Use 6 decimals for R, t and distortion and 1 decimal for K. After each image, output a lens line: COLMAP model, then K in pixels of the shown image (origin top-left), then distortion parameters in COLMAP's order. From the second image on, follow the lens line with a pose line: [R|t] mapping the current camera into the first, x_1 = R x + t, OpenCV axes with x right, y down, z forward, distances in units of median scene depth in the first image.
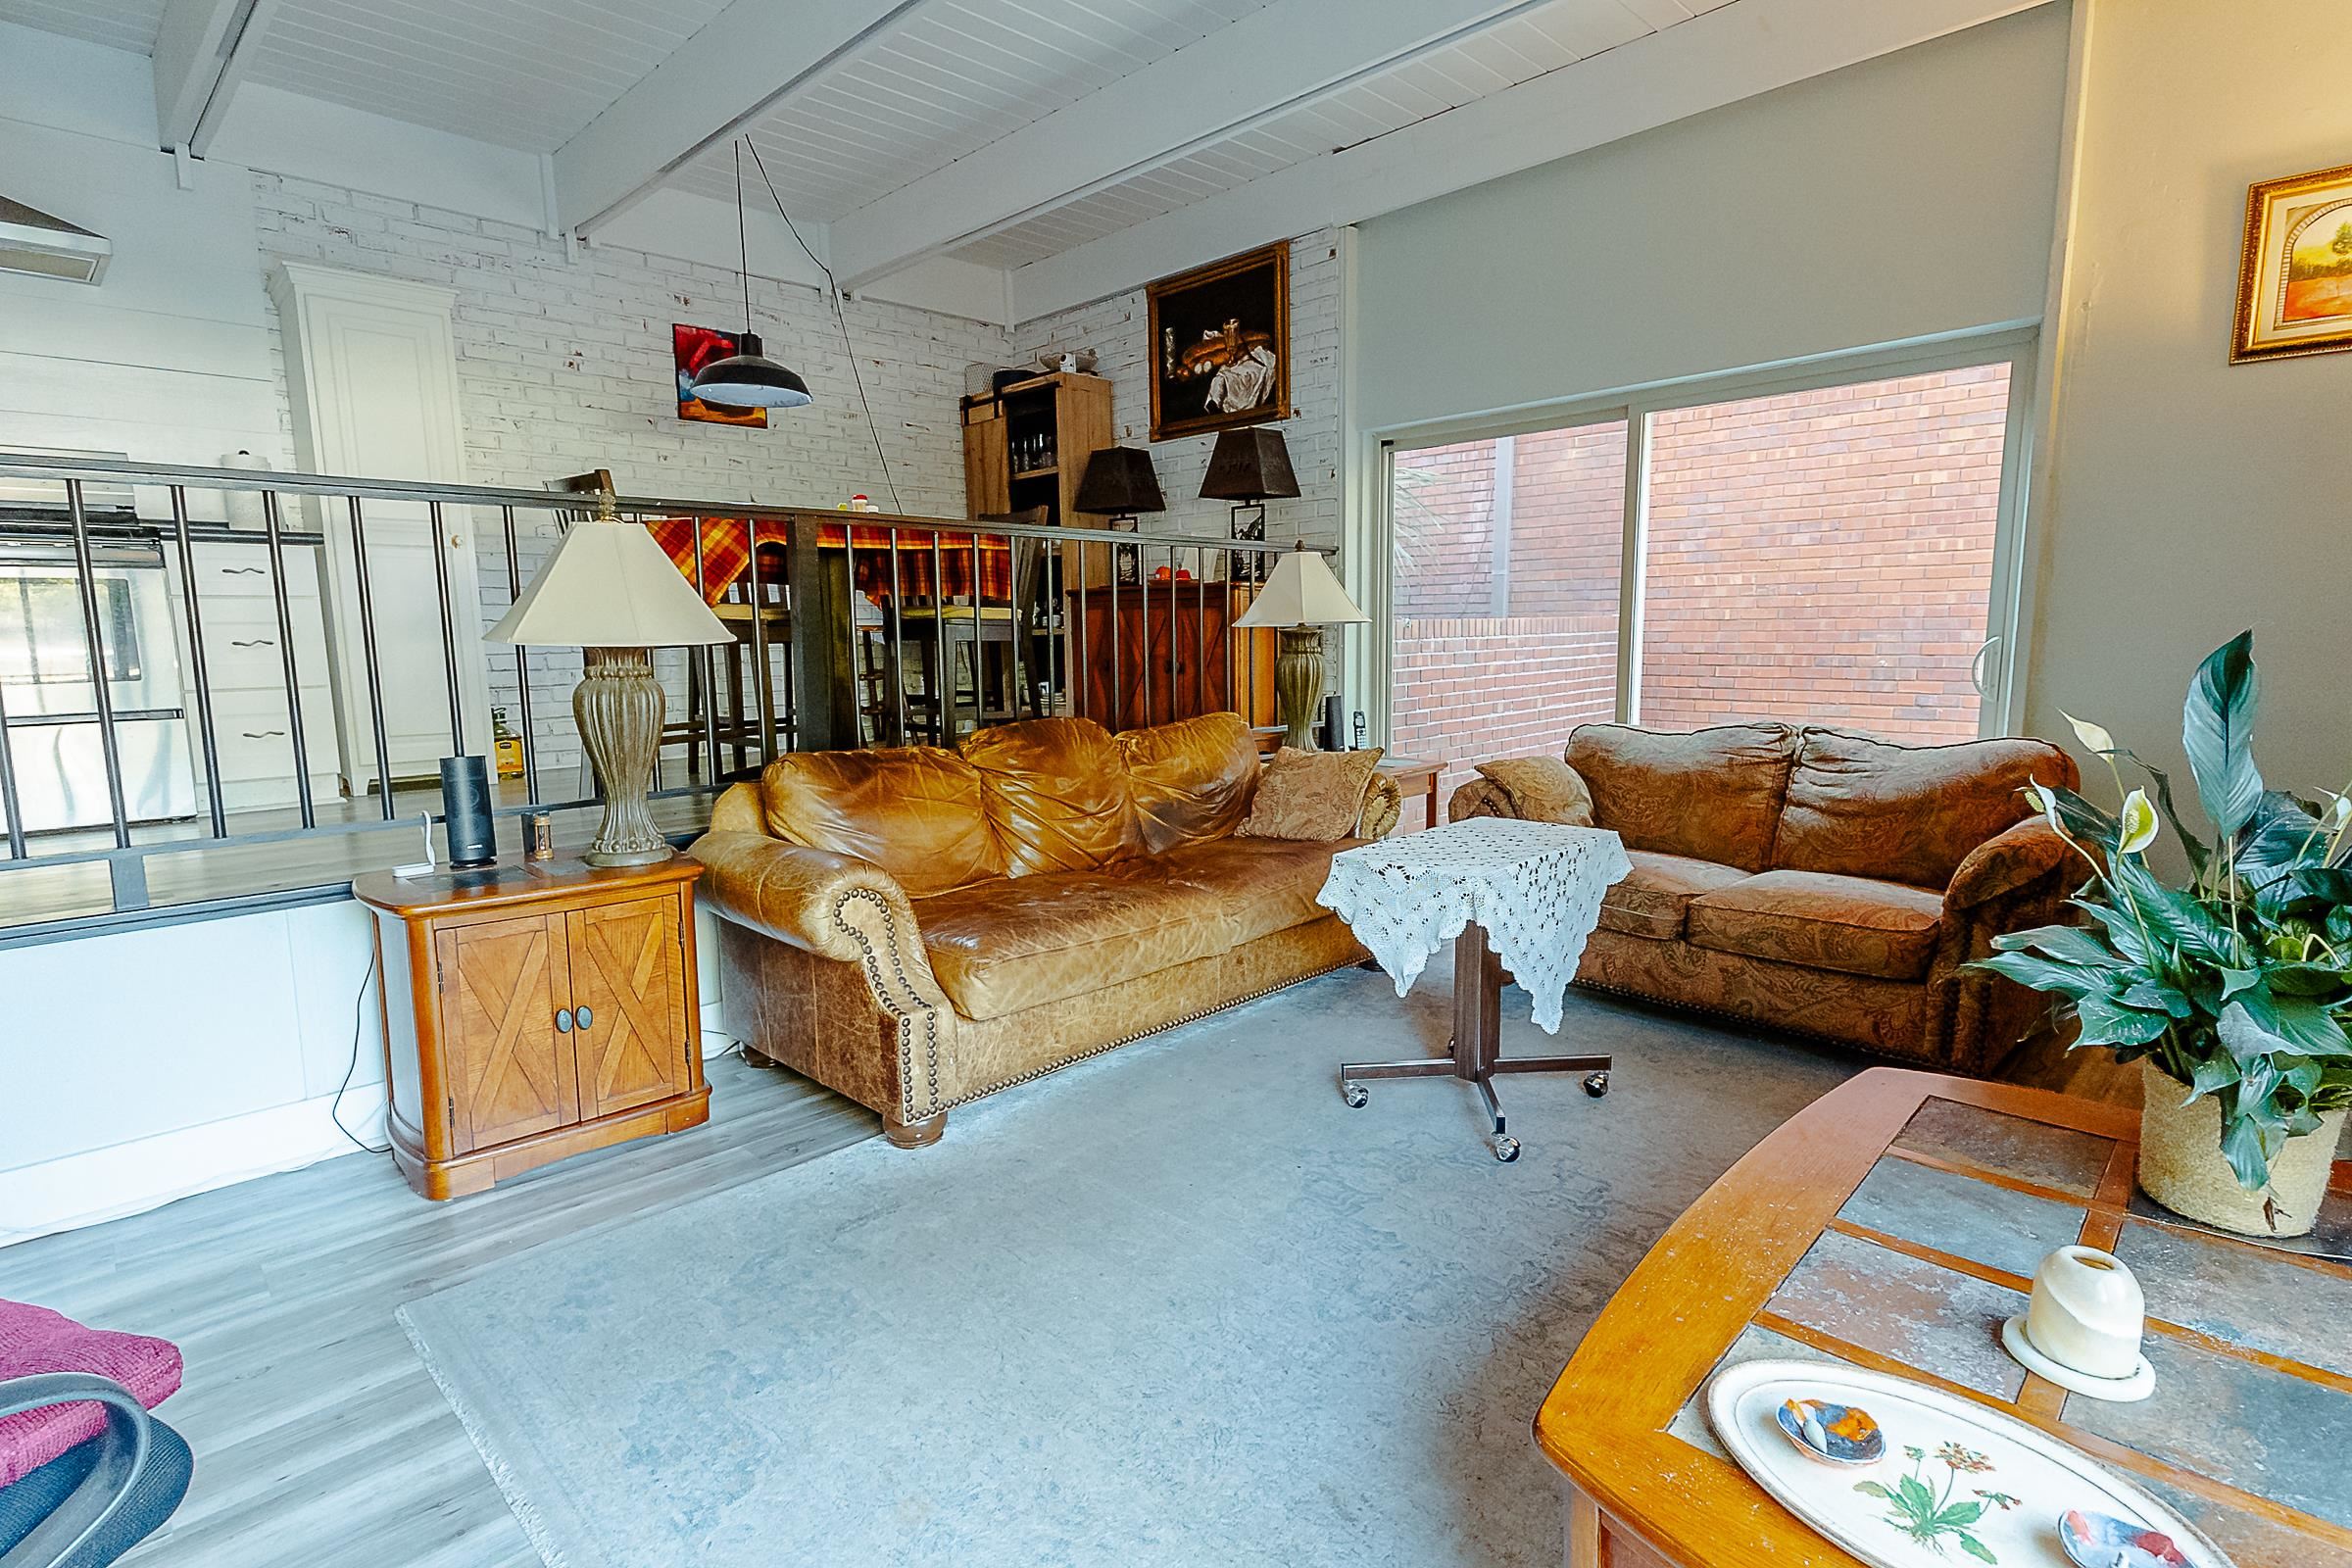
lens RADIAL K [[1166.2, 0, 1179.9], [0, 1166.2, 776.9], [0, 0, 1]] dist [0.021940, -0.000782]
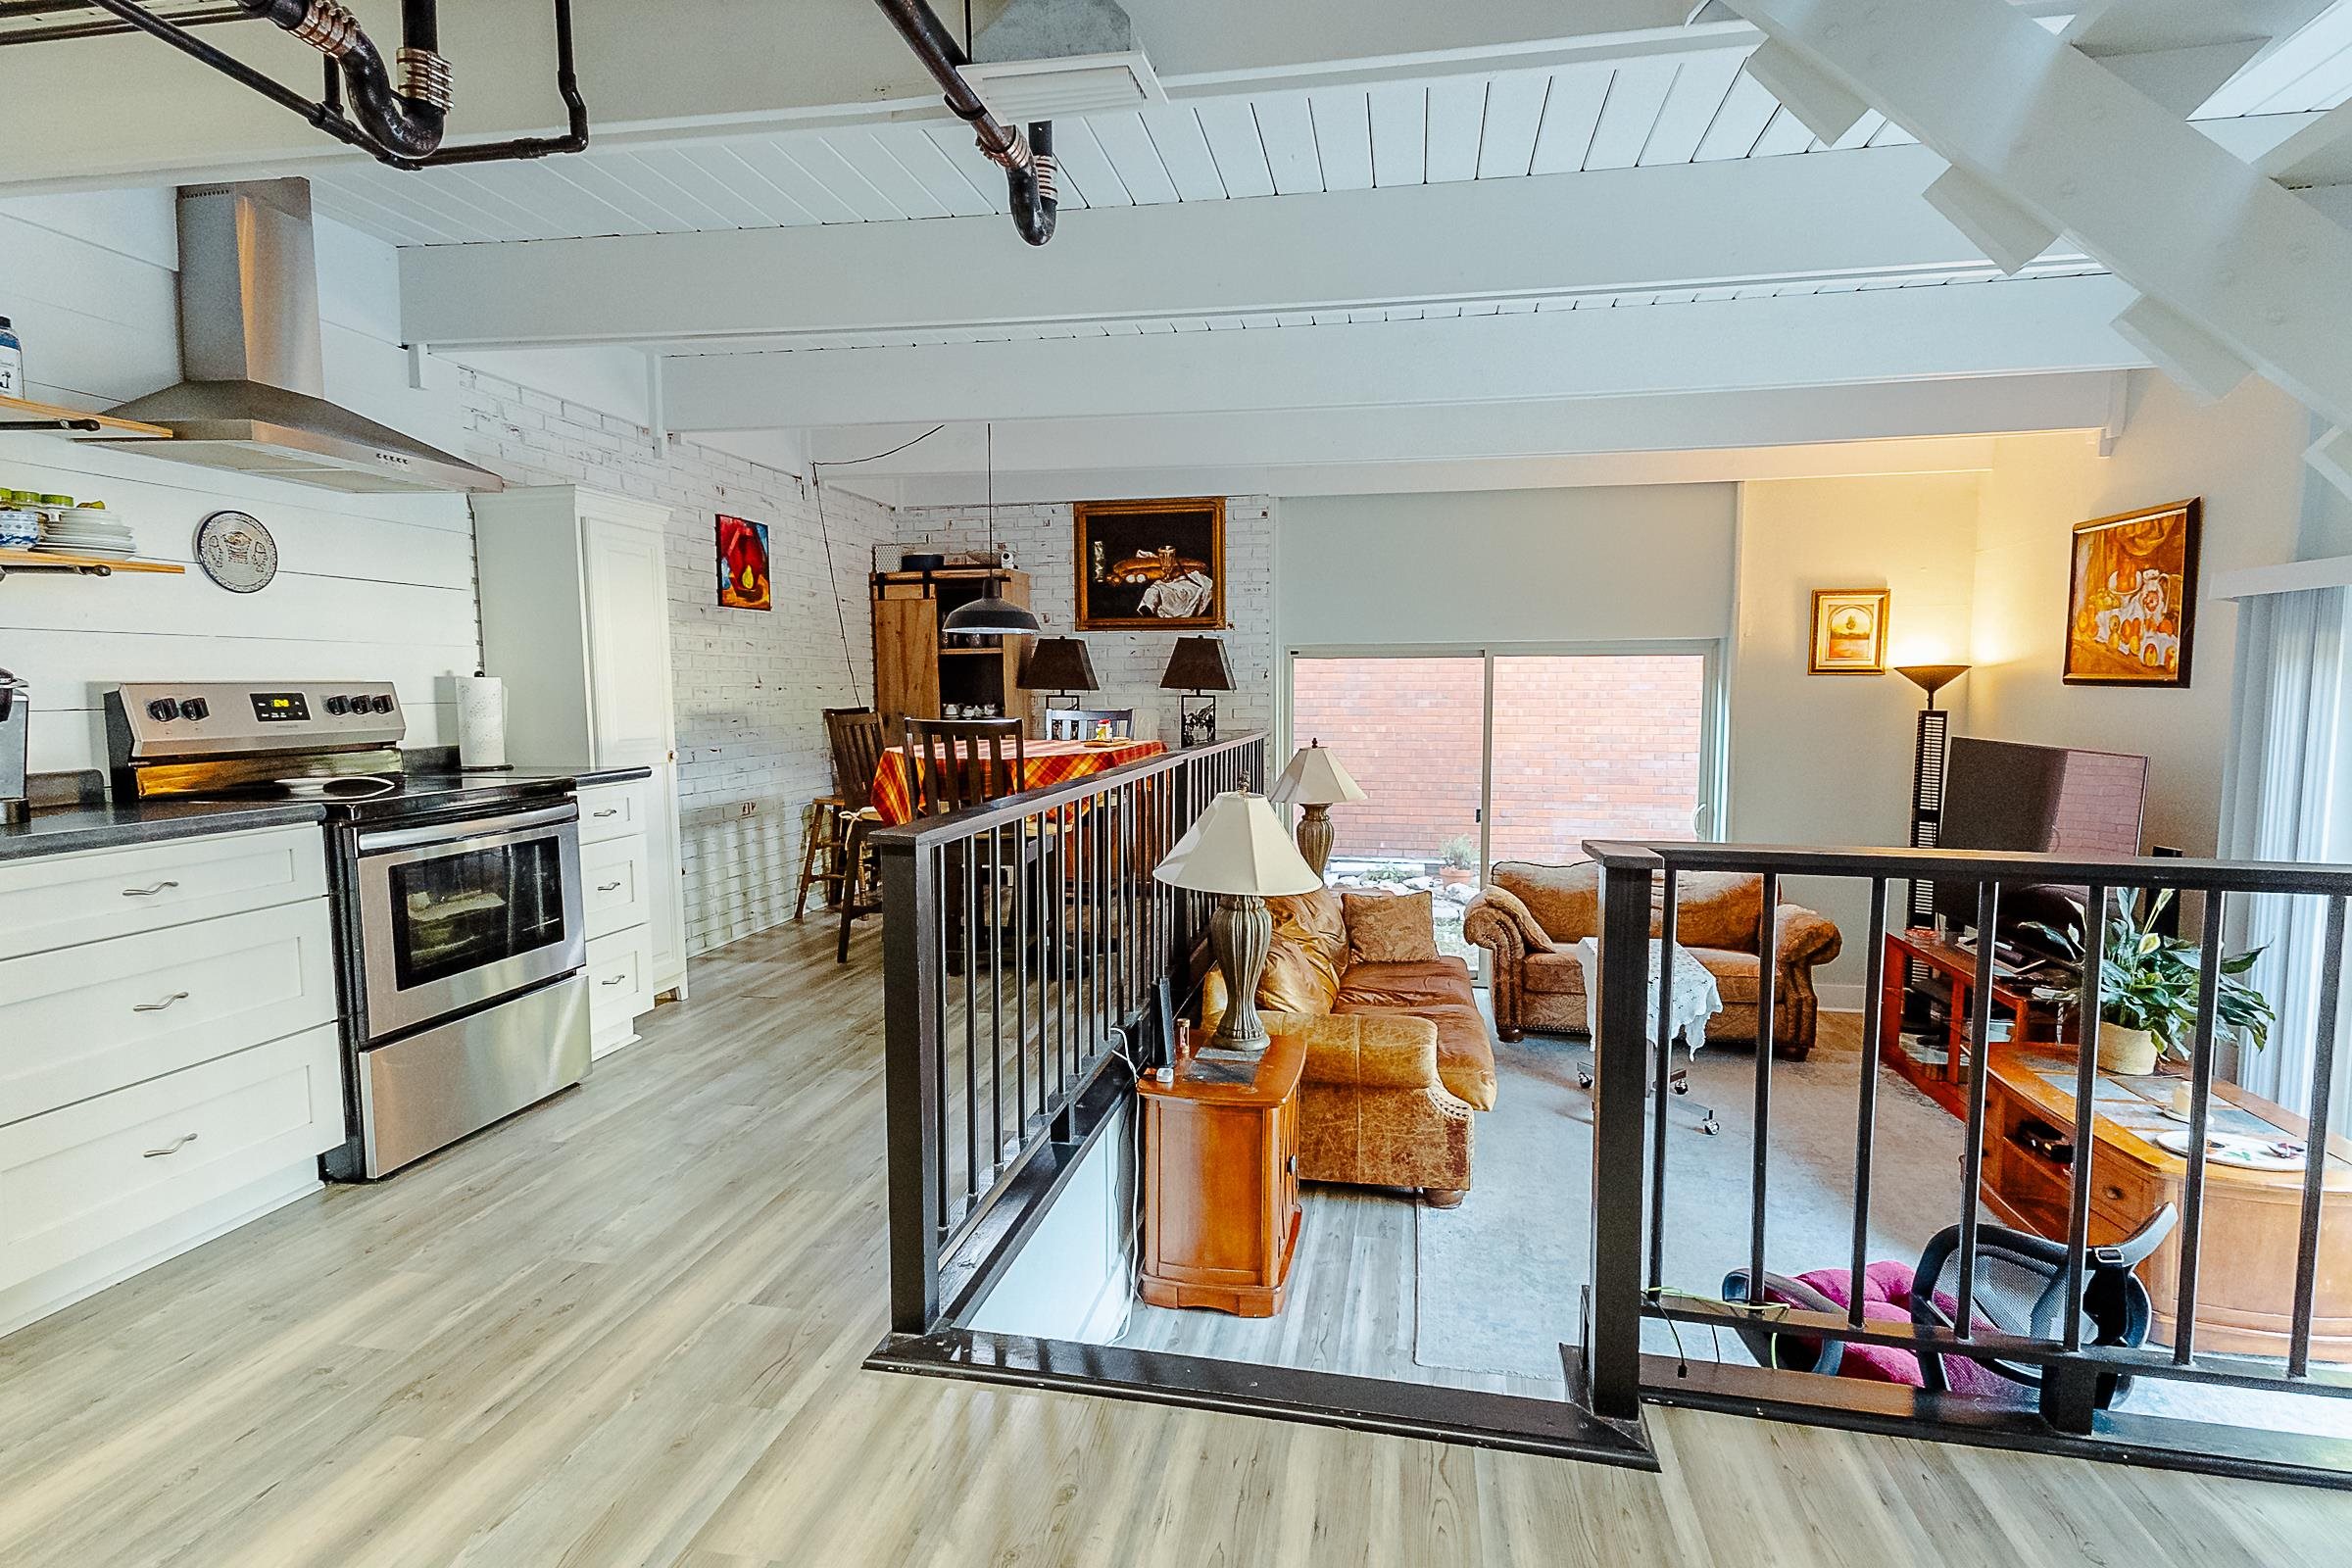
lens RADIAL K [[1166.2, 0, 1188.5], [0, 1166.2, 787.8], [0, 0, 1]] dist [0.021940, -0.000782]
pose [[0.835181, -0.036629, 0.548755, -0.644016], [0.062594, 0.997627, -0.028675, -0.095908], [-0.546402, 0.058297, 0.835492, -0.045795]]
